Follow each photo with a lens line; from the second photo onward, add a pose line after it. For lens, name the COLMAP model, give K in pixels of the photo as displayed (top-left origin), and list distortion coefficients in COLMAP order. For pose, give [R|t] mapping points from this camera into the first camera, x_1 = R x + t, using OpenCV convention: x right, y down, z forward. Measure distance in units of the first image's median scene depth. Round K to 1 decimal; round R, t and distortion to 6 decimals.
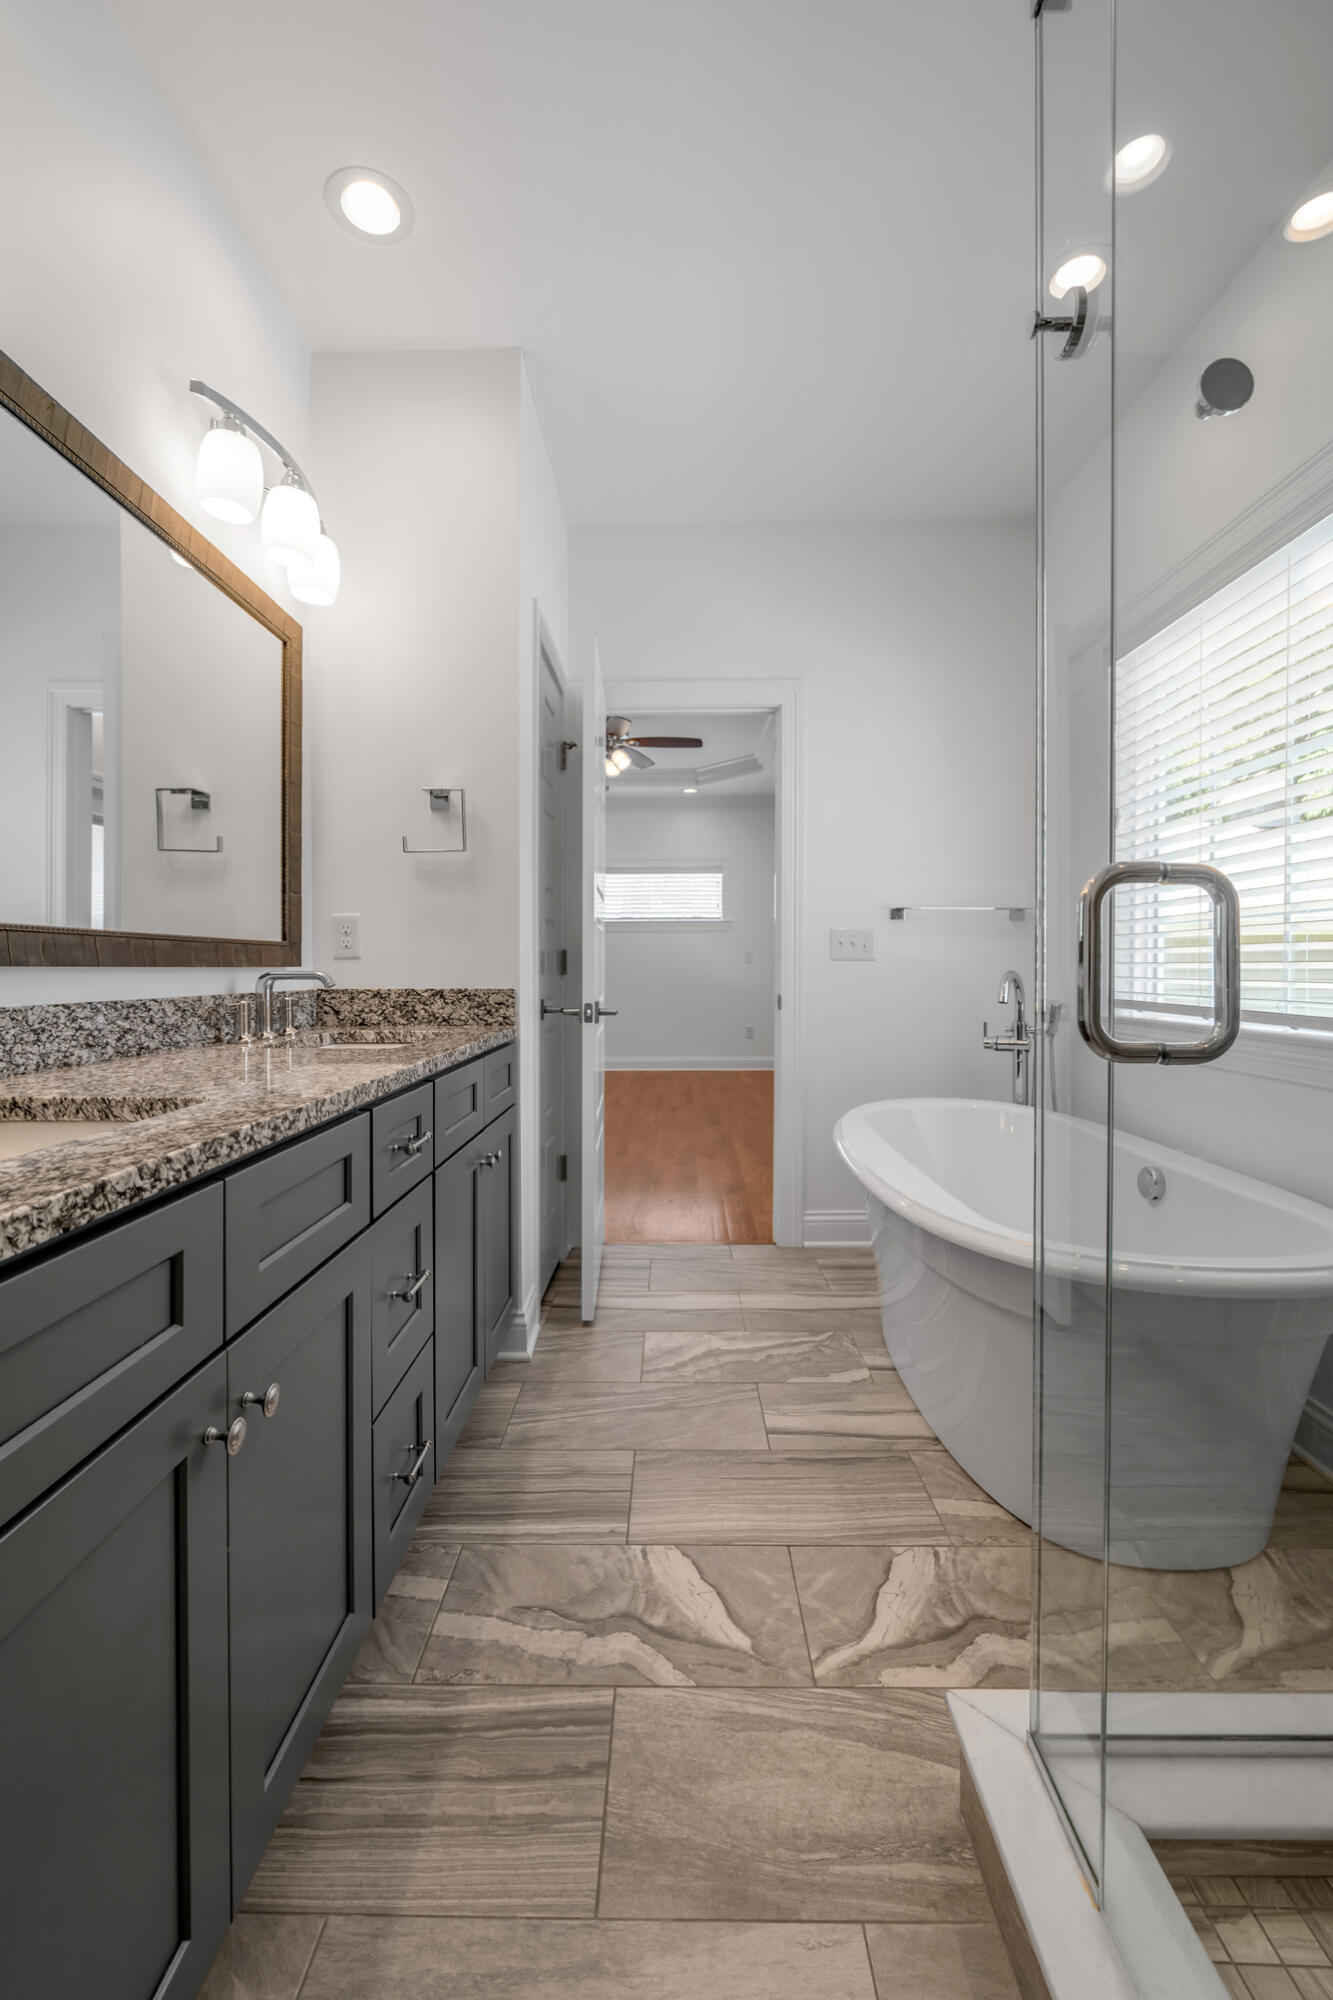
lens RADIAL K [[1180.6, 0, 666.5], [0, 1180.6, 1000.0], [0, 0, 1]] dist [0.000375, 0.000019]
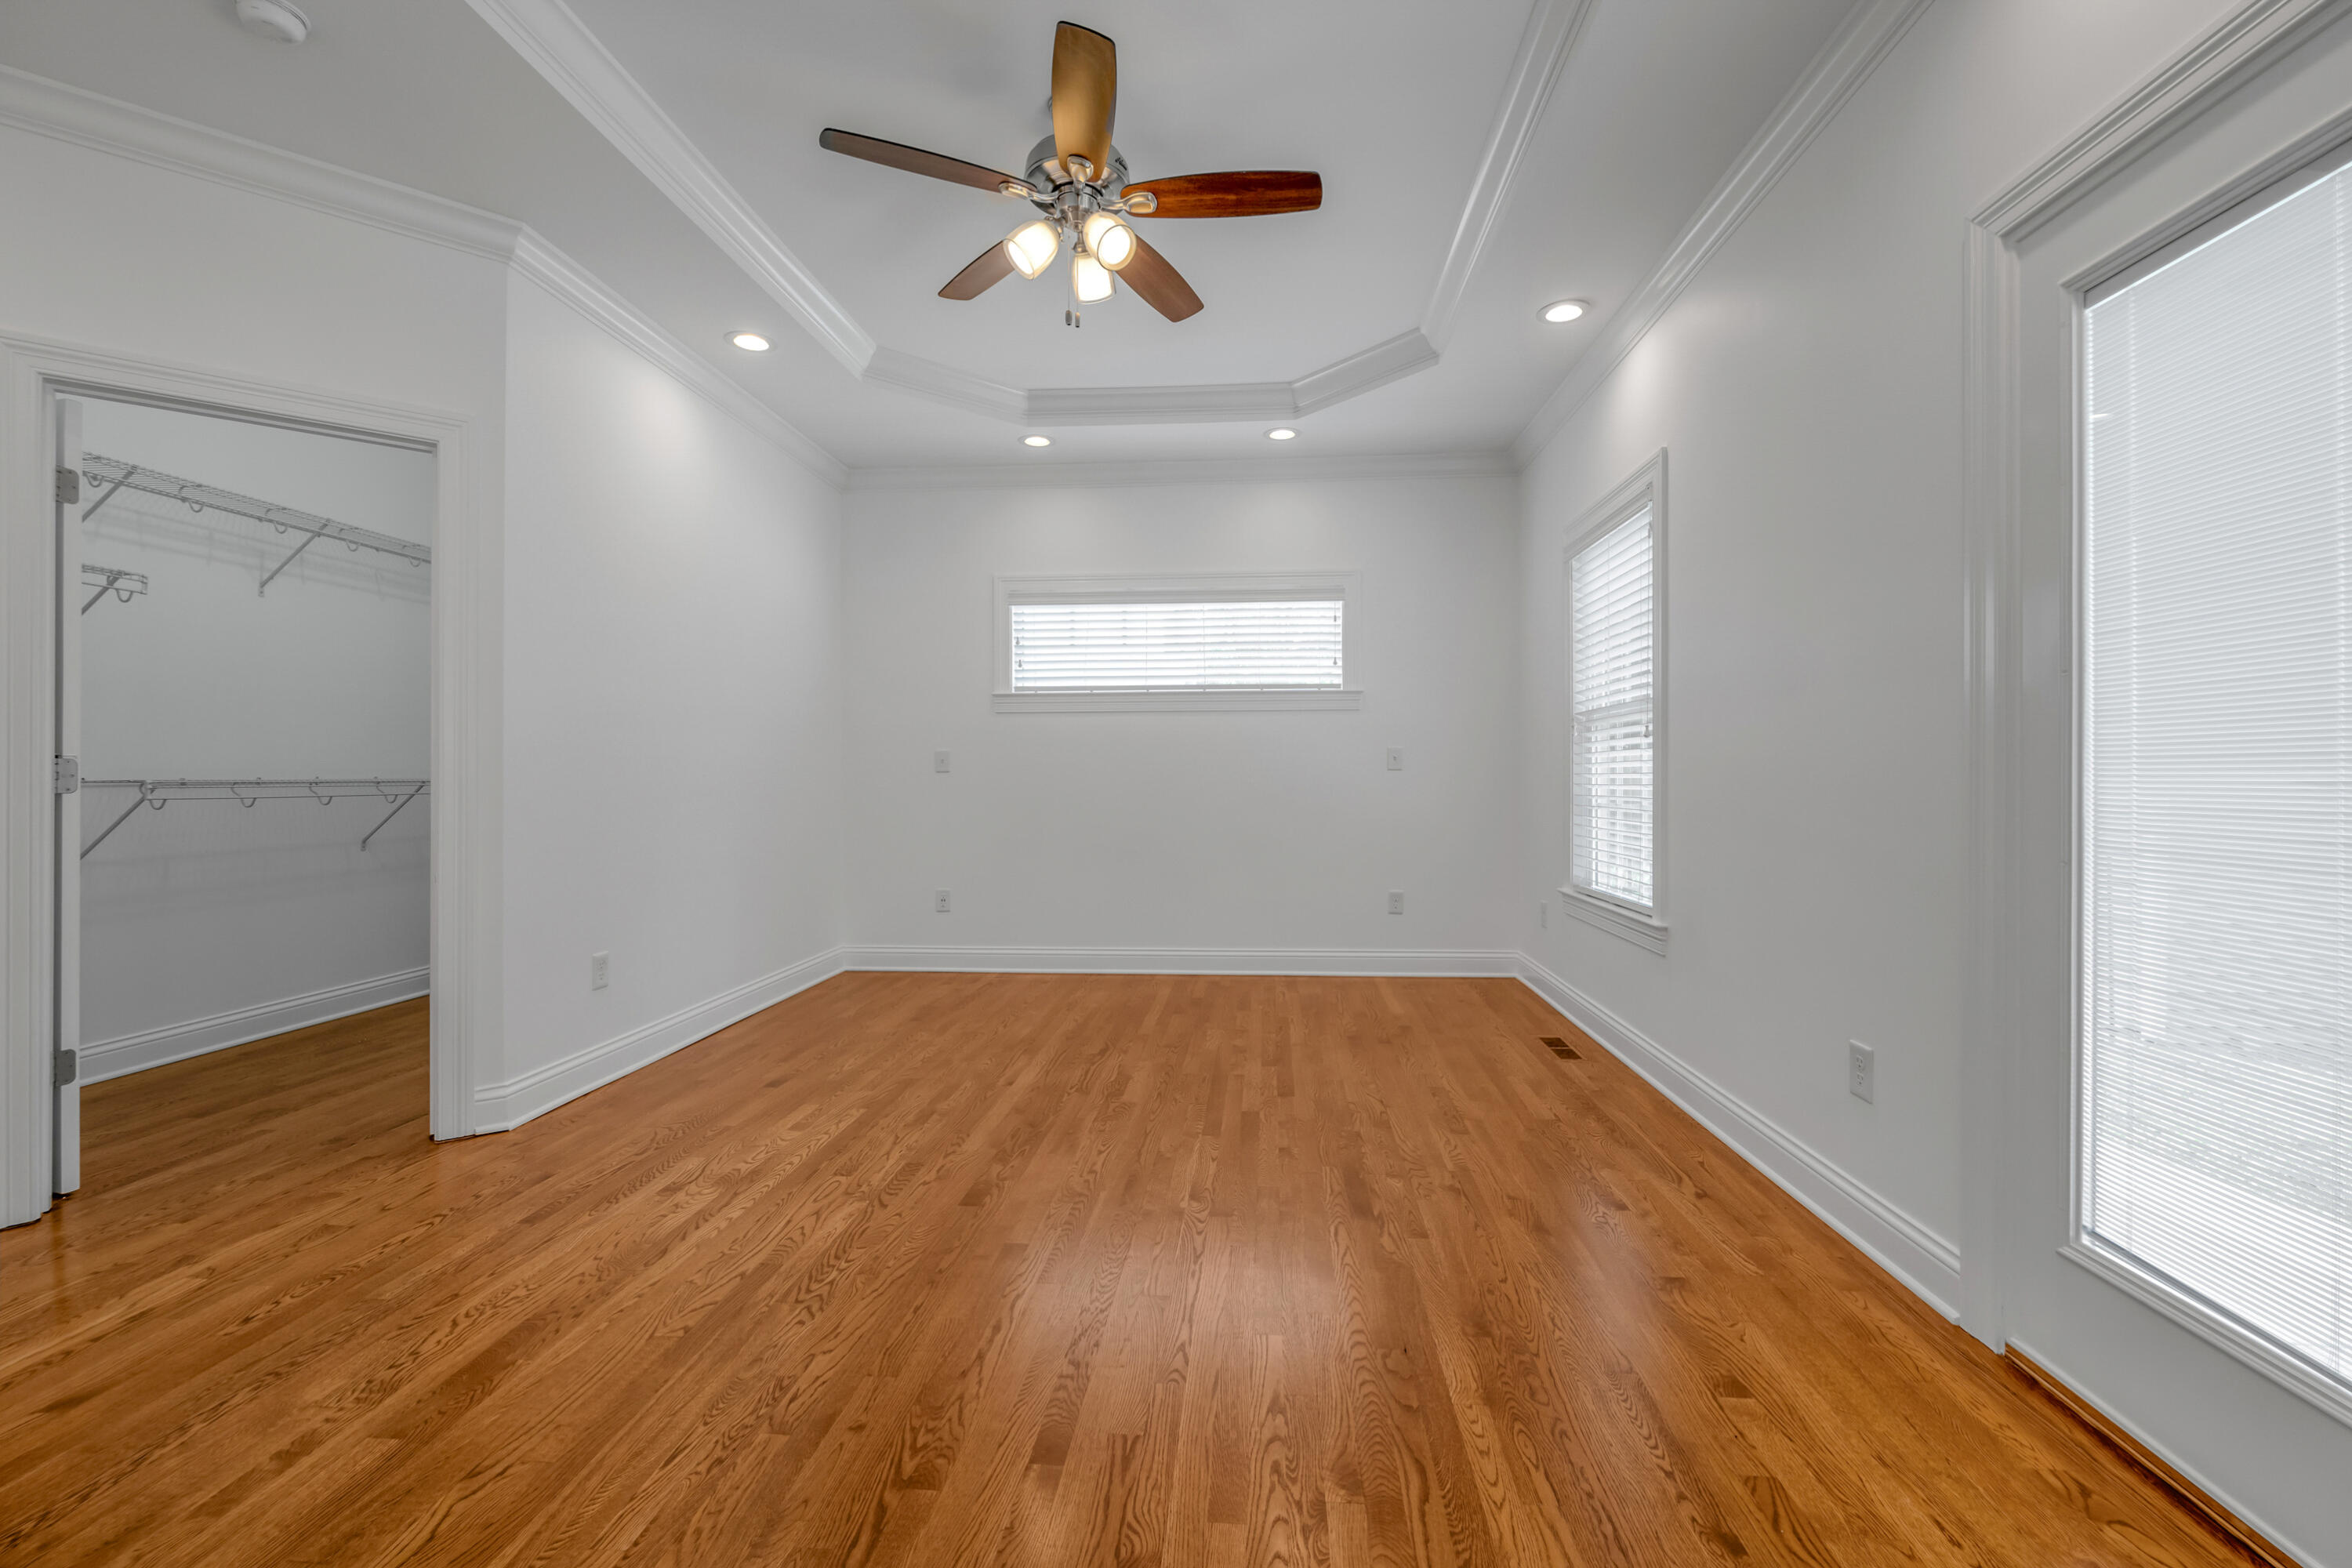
lens RADIAL K [[926.1, 0, 1181.7], [0, 926.1, 790.3], [0, 0, 1]] dist [-0.006198, -0.000206]
pose [[0.997274, 0.002017, -0.073764, 0.006099], [-0.002787, 0.999943, -0.010339, -0.018141], [0.073739, 0.010516, 0.997222, 0.587416]]
